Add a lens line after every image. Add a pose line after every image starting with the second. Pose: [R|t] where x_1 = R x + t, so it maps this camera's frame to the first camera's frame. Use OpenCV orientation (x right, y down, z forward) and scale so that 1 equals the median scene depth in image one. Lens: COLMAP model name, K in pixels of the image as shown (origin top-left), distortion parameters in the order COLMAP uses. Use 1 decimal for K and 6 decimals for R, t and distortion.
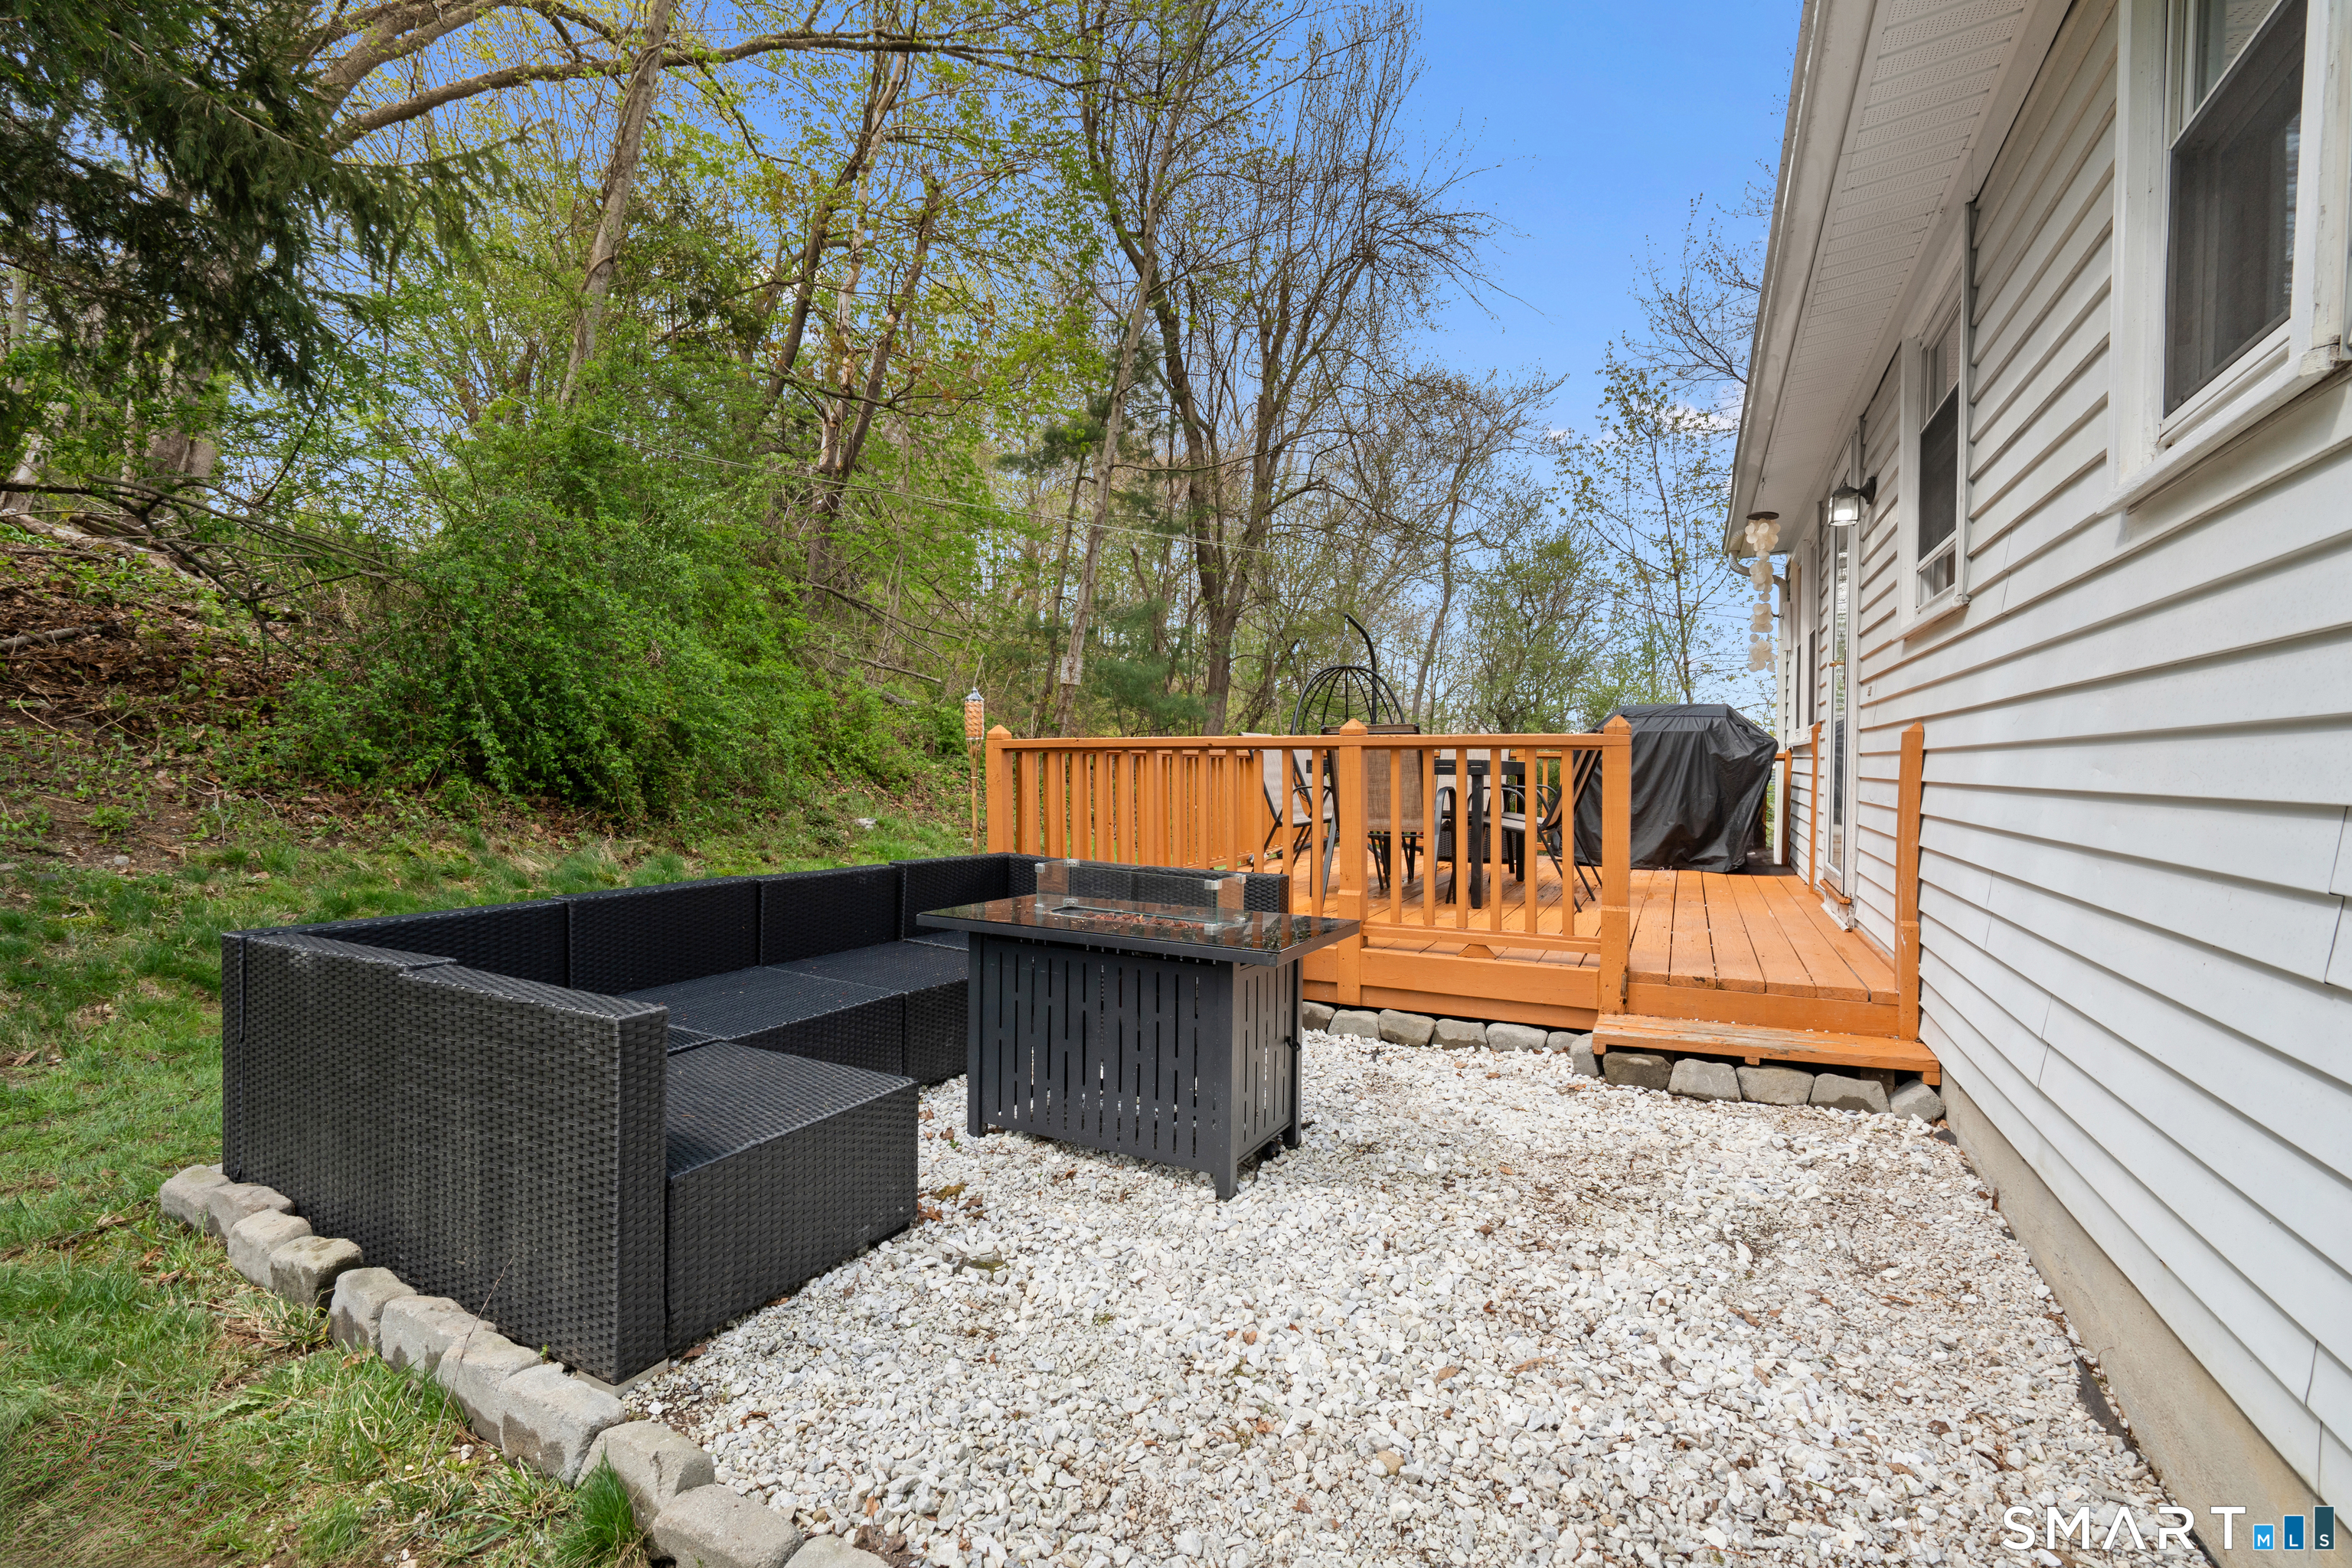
lens RADIAL K [[1071.4, 0, 1156.9], [0, 1071.4, 796.0], [0, 0, 1]] dist [-0.005675, 0.003938]
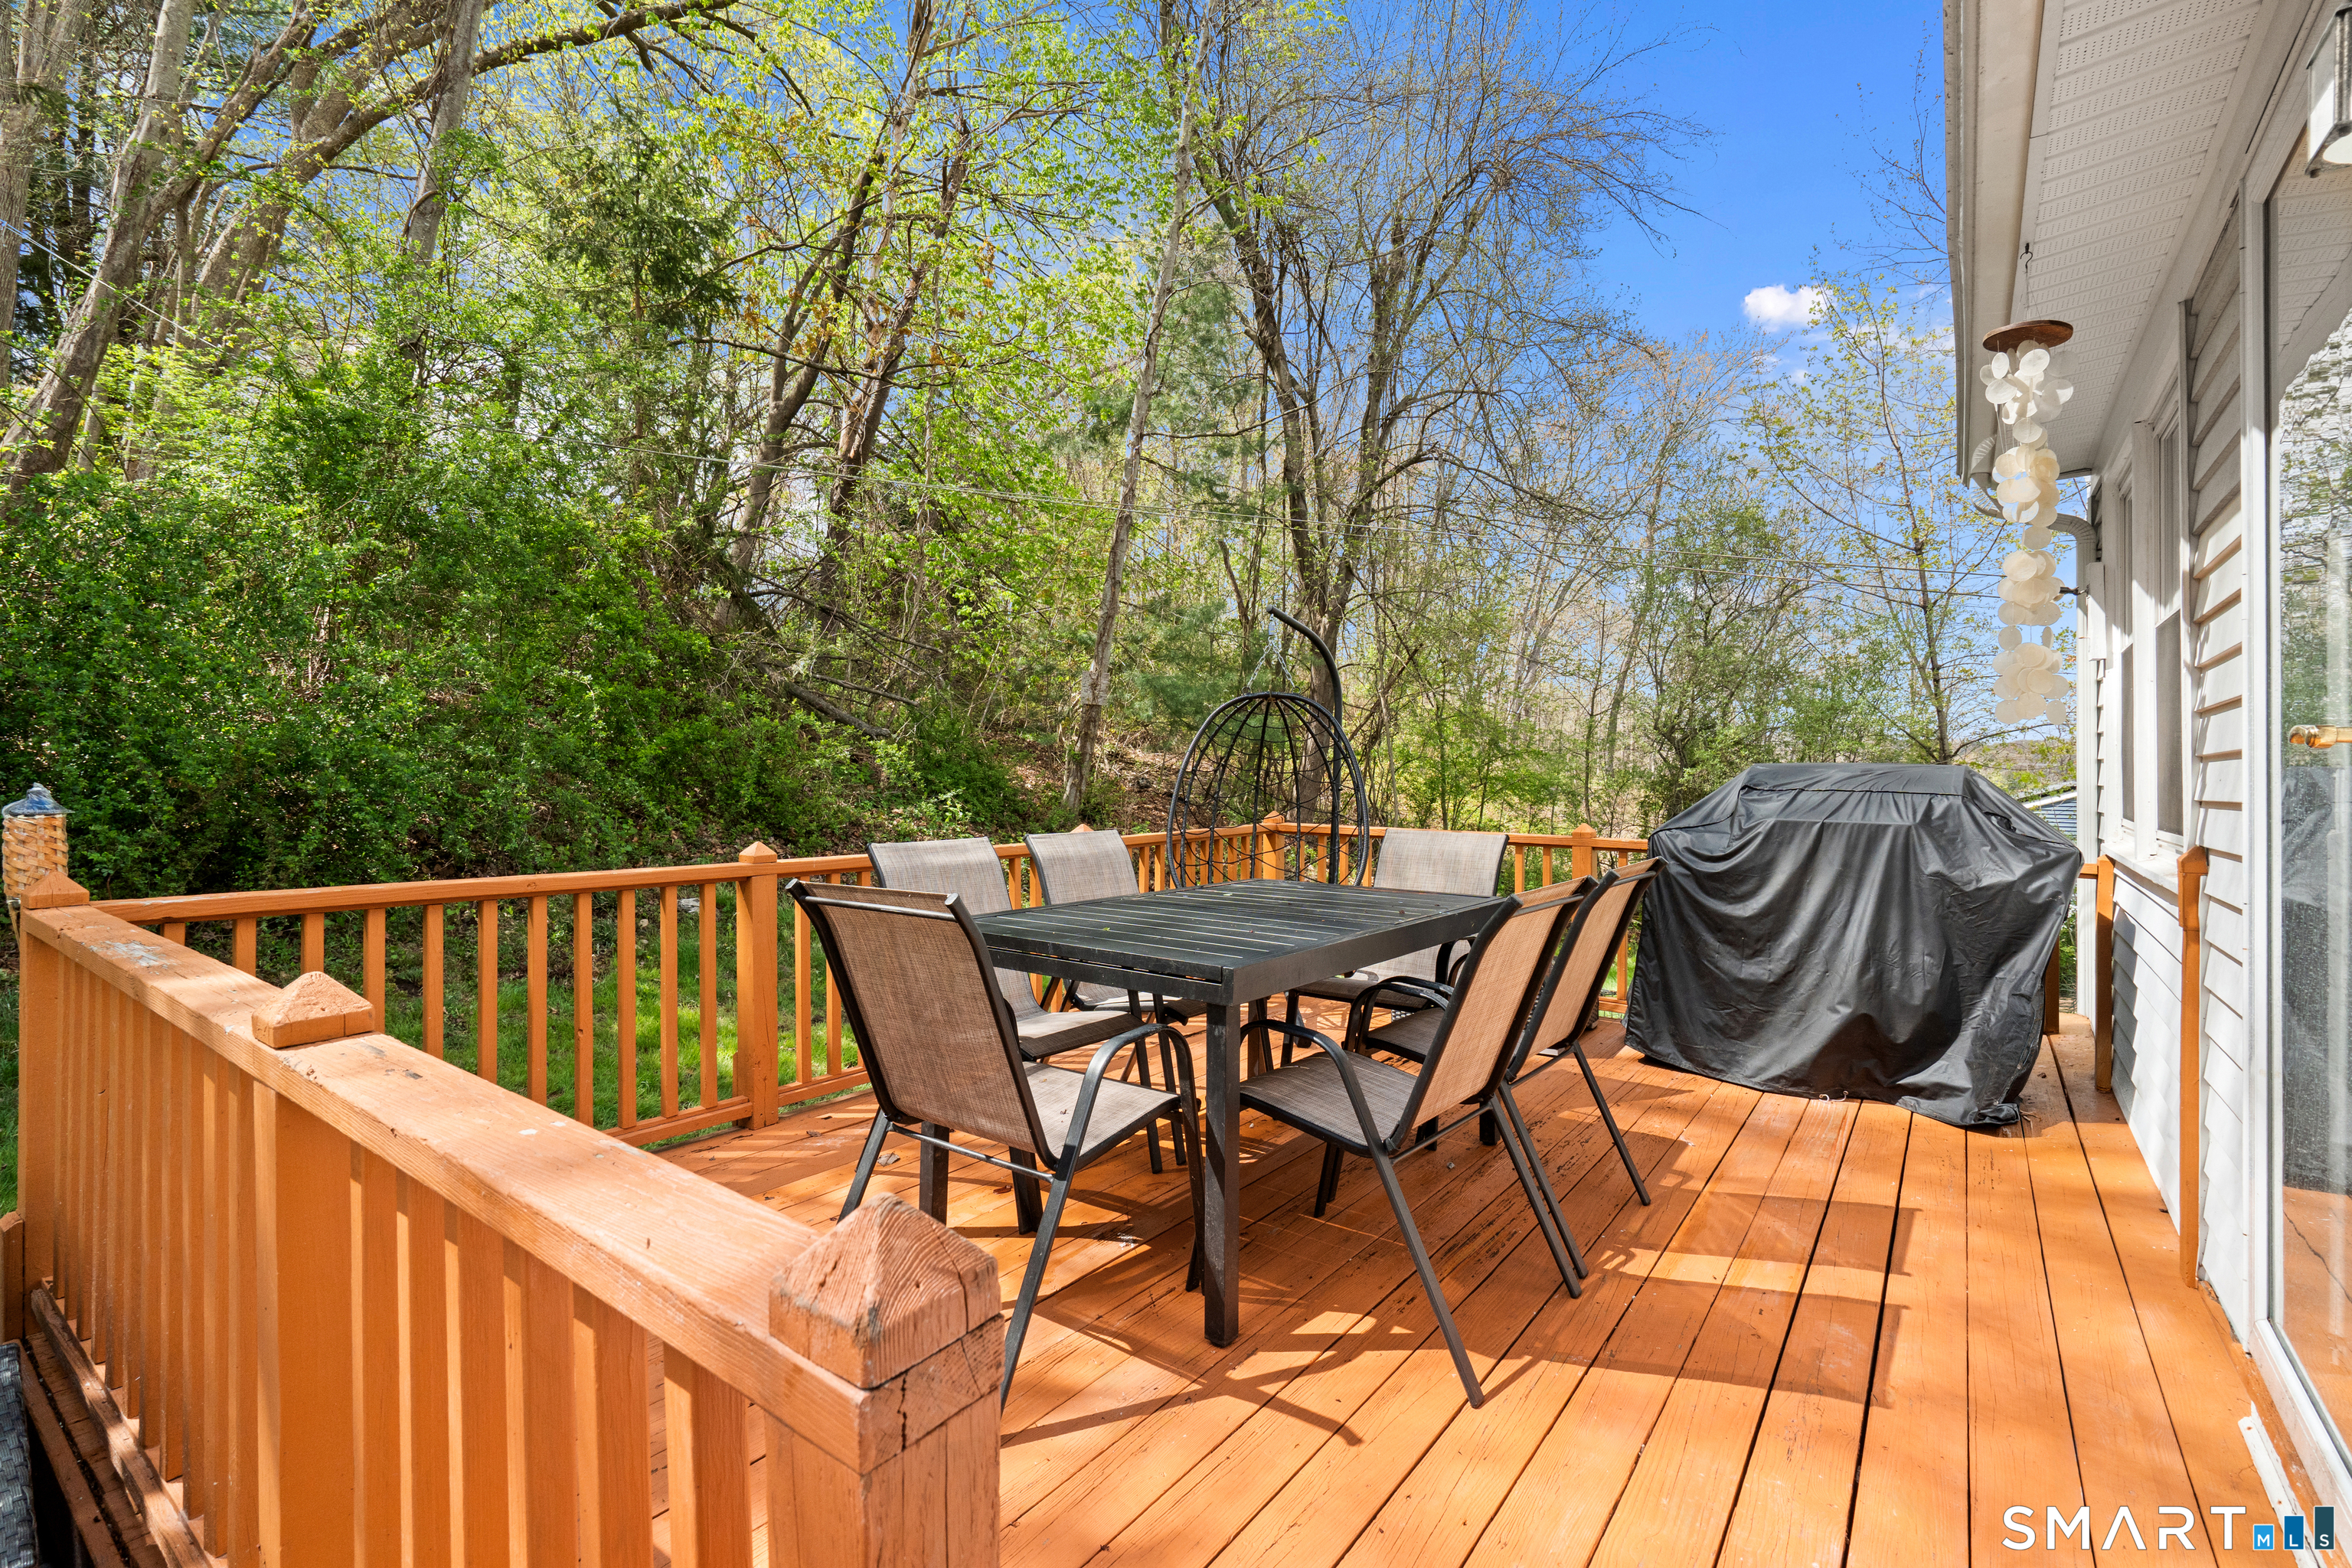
lens RADIAL K [[1071.4, 0, 1188.2], [0, 1071.4, 763.8], [0, 0, 1]] dist [-0.005675, 0.003938]
pose [[0.986169, 0.003592, -0.165705, 0.109561], [-0.009281, 0.999393, -0.033570, -0.029019], [0.165484, 0.034643, 0.985604, 0.190244]]
